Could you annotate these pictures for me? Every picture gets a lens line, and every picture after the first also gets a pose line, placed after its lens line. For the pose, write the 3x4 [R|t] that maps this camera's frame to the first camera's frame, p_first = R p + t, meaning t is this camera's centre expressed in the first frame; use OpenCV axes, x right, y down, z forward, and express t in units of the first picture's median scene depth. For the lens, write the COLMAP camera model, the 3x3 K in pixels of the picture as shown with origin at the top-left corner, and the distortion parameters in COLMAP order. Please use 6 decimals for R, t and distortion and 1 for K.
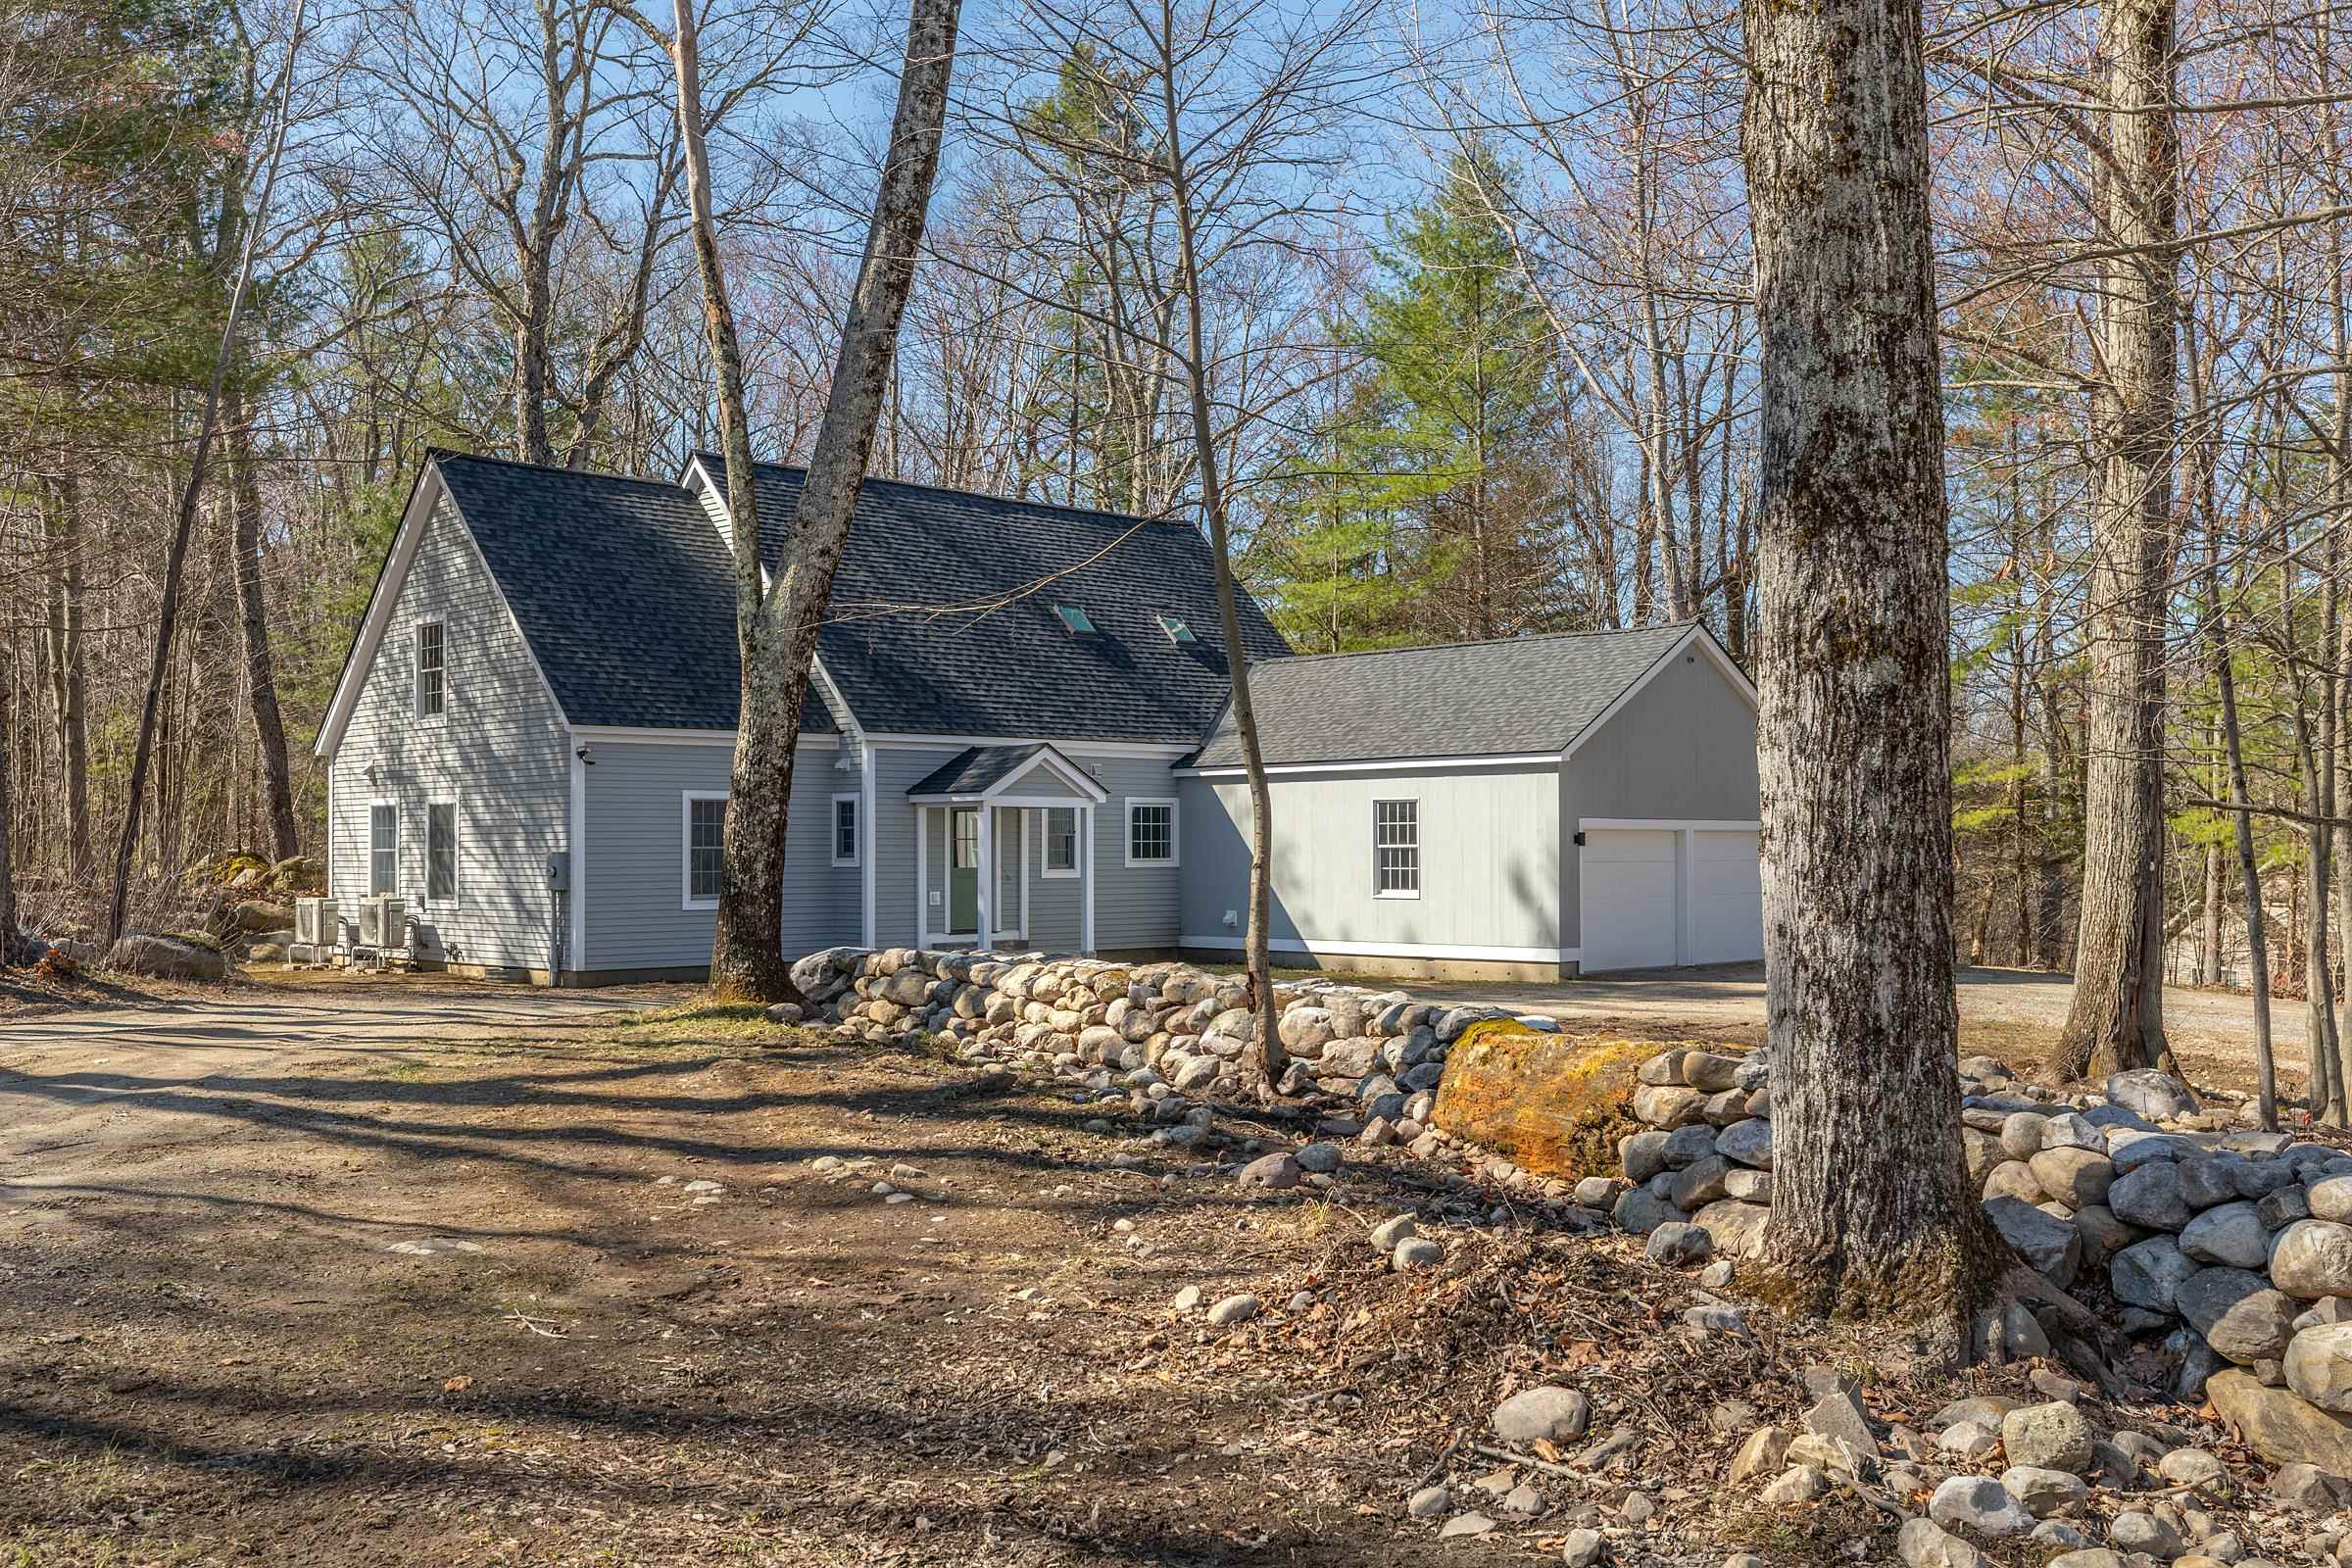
lens RADIAL K [[2164.2, 0, 1175.4], [0, 2164.2, 776.3], [0, 0, 1]] dist [0.007803, 0.000000]
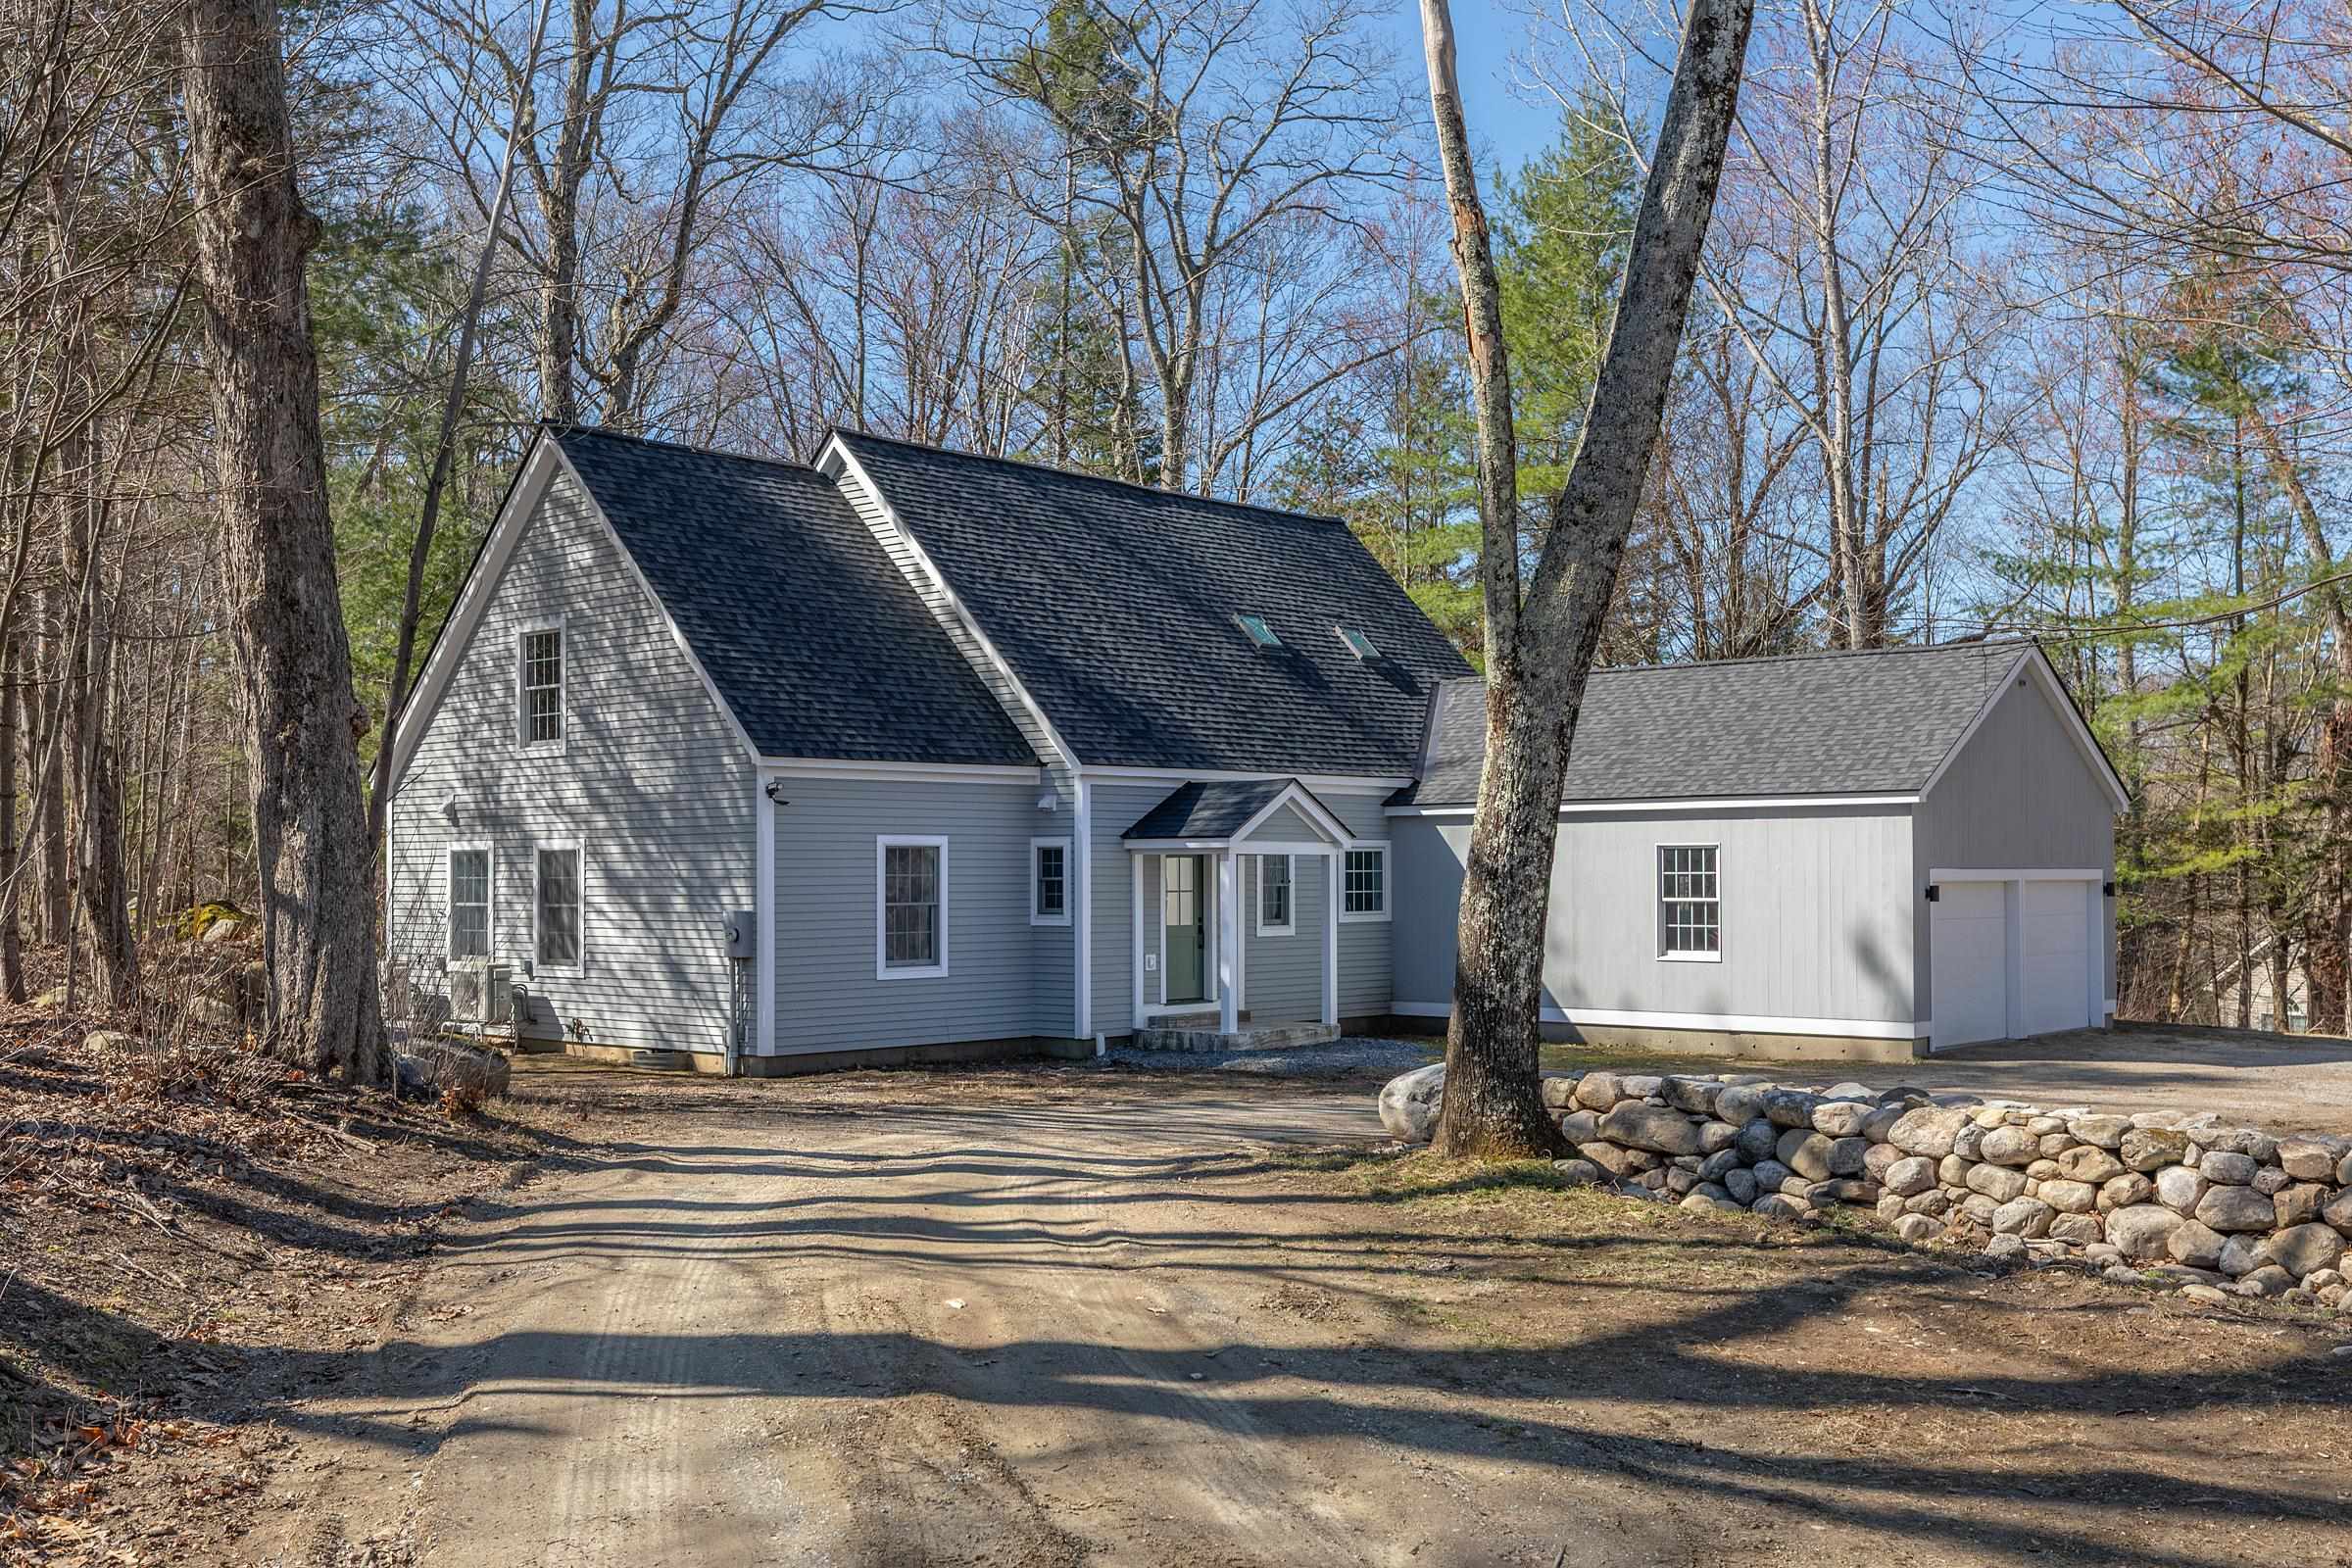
lens RADIAL K [[2326.8, 0, 1176.5], [0, 2326.8, 790.8], [0, 0, 1]] dist [0.002397, 0.000000]
pose [[0.997681, 0.002214, 0.068027, -0.162884], [-0.002041, 0.999995, -0.002611, -0.007925], [-0.068033, 0.002466, 0.997680, 0.098803]]
